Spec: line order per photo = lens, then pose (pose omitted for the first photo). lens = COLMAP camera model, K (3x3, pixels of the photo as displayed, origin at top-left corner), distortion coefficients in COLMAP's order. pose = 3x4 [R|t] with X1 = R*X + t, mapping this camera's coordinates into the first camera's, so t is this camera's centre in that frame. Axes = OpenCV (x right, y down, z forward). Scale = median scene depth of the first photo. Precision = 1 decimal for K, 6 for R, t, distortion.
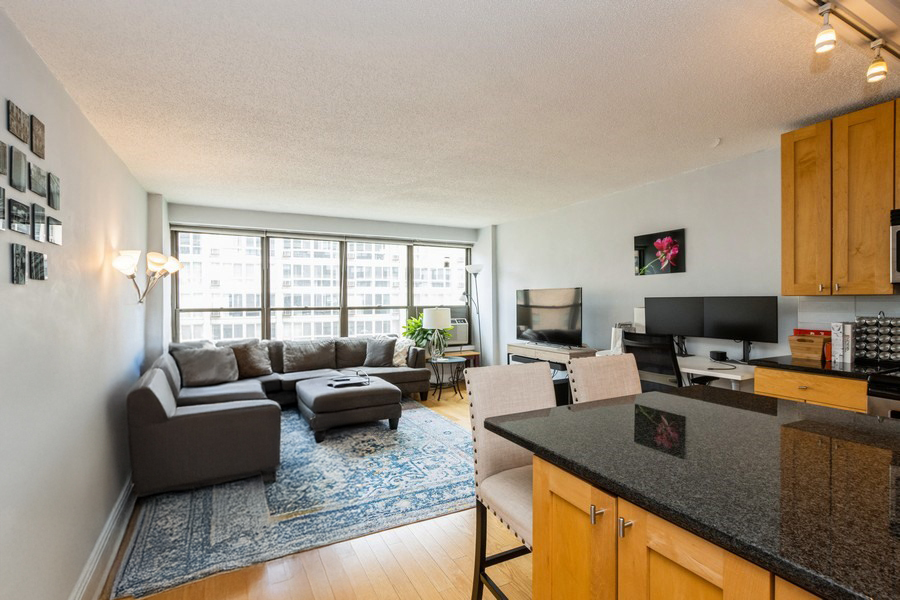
lens RADIAL K [[431.6, 0, 450.3], [0, 431.6, 303.5], [0, 0, 1]] dist [-0.030312, 0.000324]
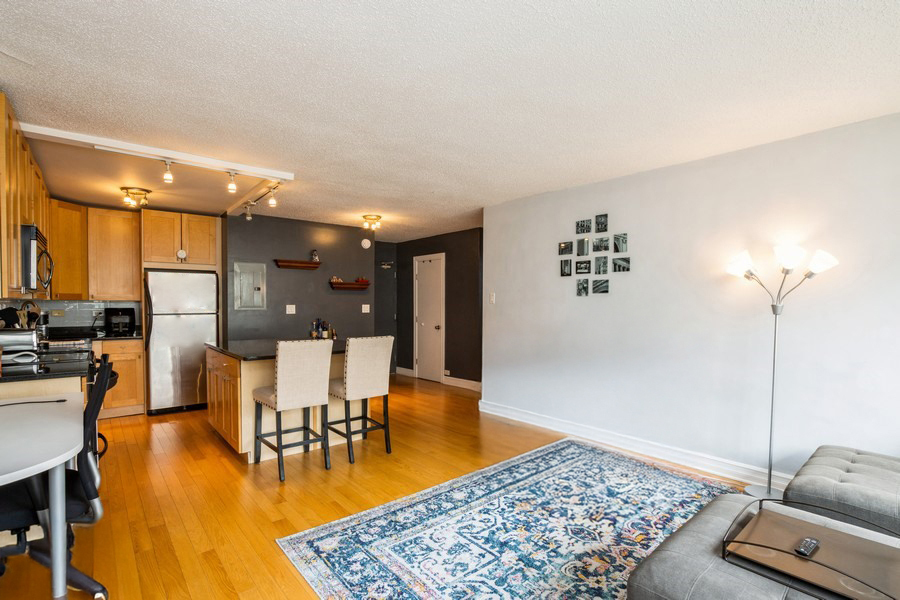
lens RADIAL K [[431.6, 0, 450.3], [0, 431.6, 303.5], [0, 0, 1]] dist [-0.030312, 0.000324]
pose [[-0.976264, 0.002907, -0.216564, 0.119310], [0.000506, 0.999938, 0.011144, -0.019404], [0.216583, 0.010770, -0.976205, 1.705564]]
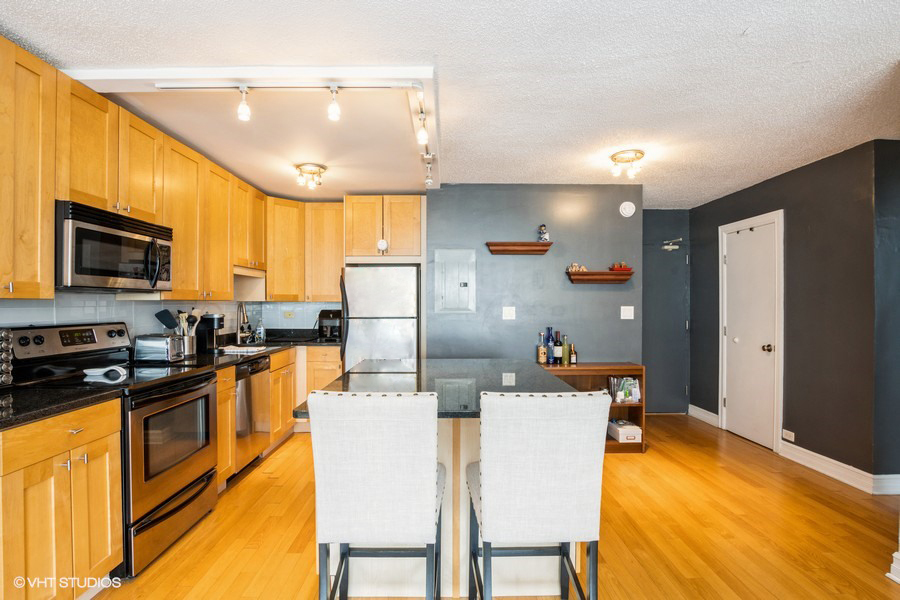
lens RADIAL K [[431.6, 0, 450.3], [0, 431.6, 303.5], [0, 0, 1]] dist [-0.030312, 0.000324]
pose [[-0.895903, 0.005277, 0.444219, -0.046852], [0.009465, 0.999929, 0.007211, -0.012786], [-0.444149, 0.010665, -0.895889, 0.904806]]
